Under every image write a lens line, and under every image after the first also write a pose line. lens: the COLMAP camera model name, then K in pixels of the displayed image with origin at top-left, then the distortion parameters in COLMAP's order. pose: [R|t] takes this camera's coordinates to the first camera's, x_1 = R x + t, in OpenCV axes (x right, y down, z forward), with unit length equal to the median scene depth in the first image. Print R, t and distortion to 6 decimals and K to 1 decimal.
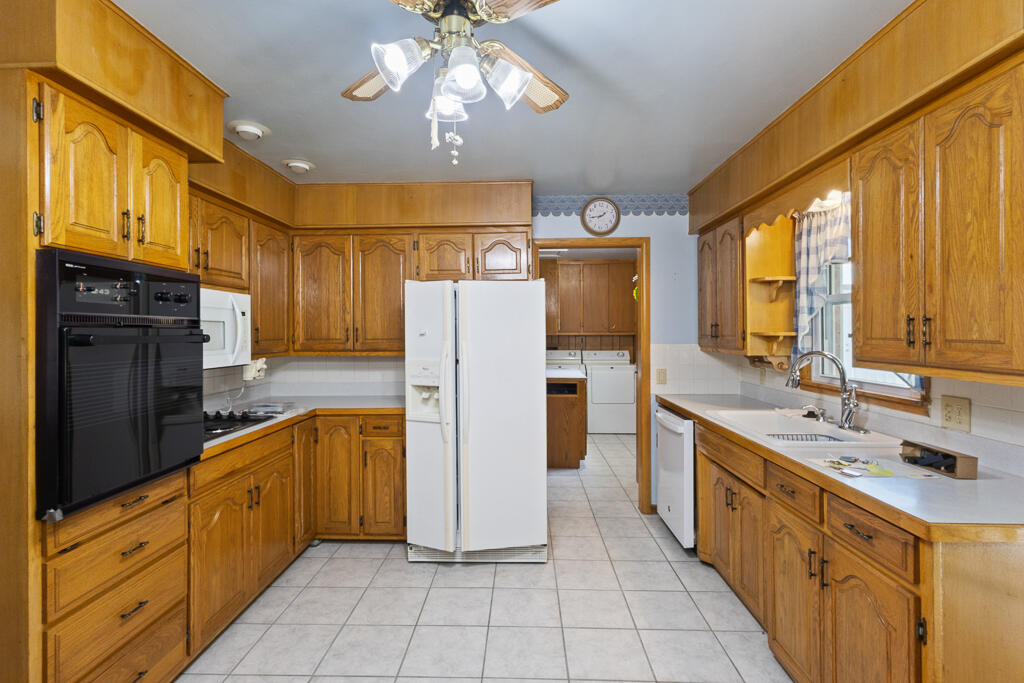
lens RADIAL K [[486.6, 0, 510.5], [0, 486.6, 333.1], [0, 0, 1]] dist [0.000839, 0.000036]
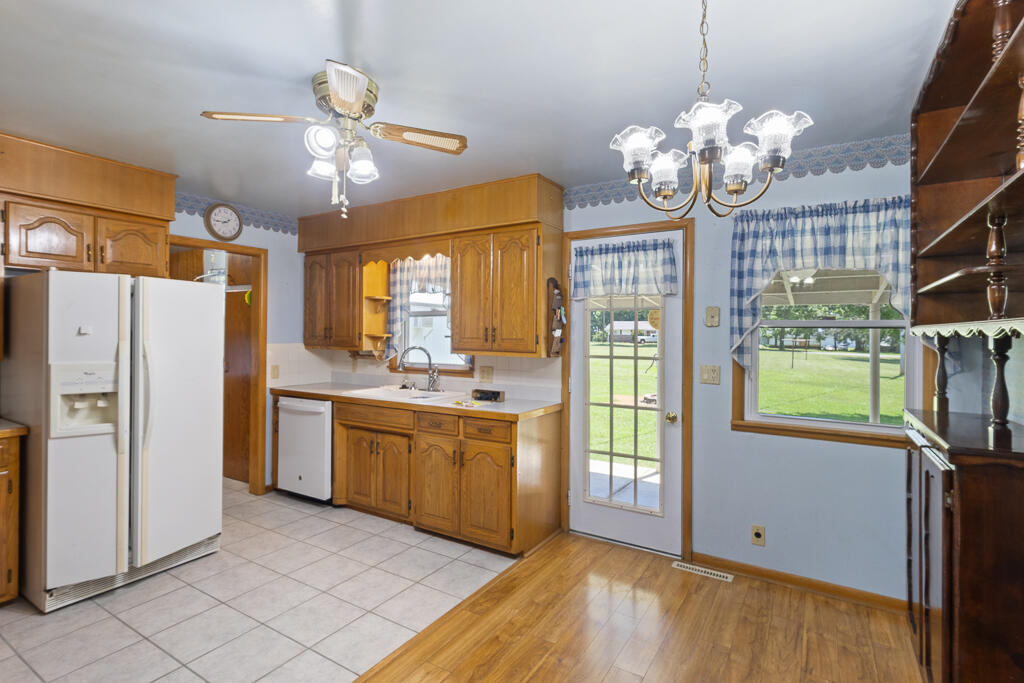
lens RADIAL K [[486.6, 0, 510.5], [0, 486.6, 333.1], [0, 0, 1]] dist [0.000839, 0.000036]
pose [[0.500303, 0.009217, 0.865802, -0.552514], [-0.007210, 0.999953, -0.006479, 0.001982], [-0.865821, -0.003001, 0.500345, -0.078158]]
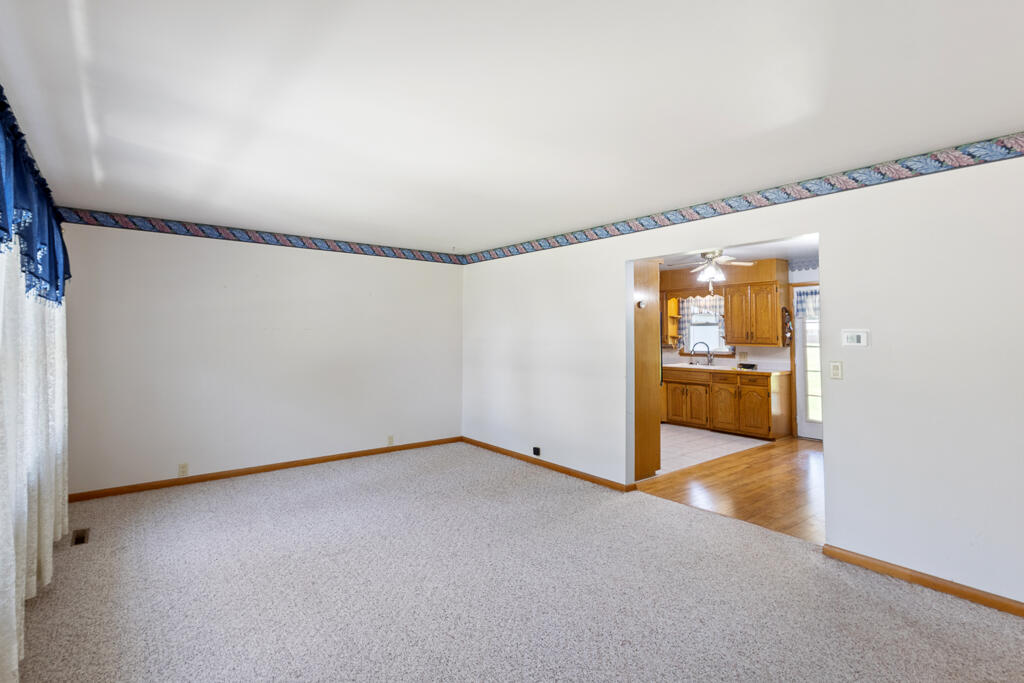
lens RADIAL K [[478.2, 0, 511.9], [0, 478.2, 316.5], [0, 0, 1]] dist [0.000400, 0.000013]
pose [[0.762817, 0.026459, 0.646073, -2.027683], [-0.000955, 0.999207, -0.039794, -0.001177], [-0.646614, 0.029739, 0.762237, -0.500383]]
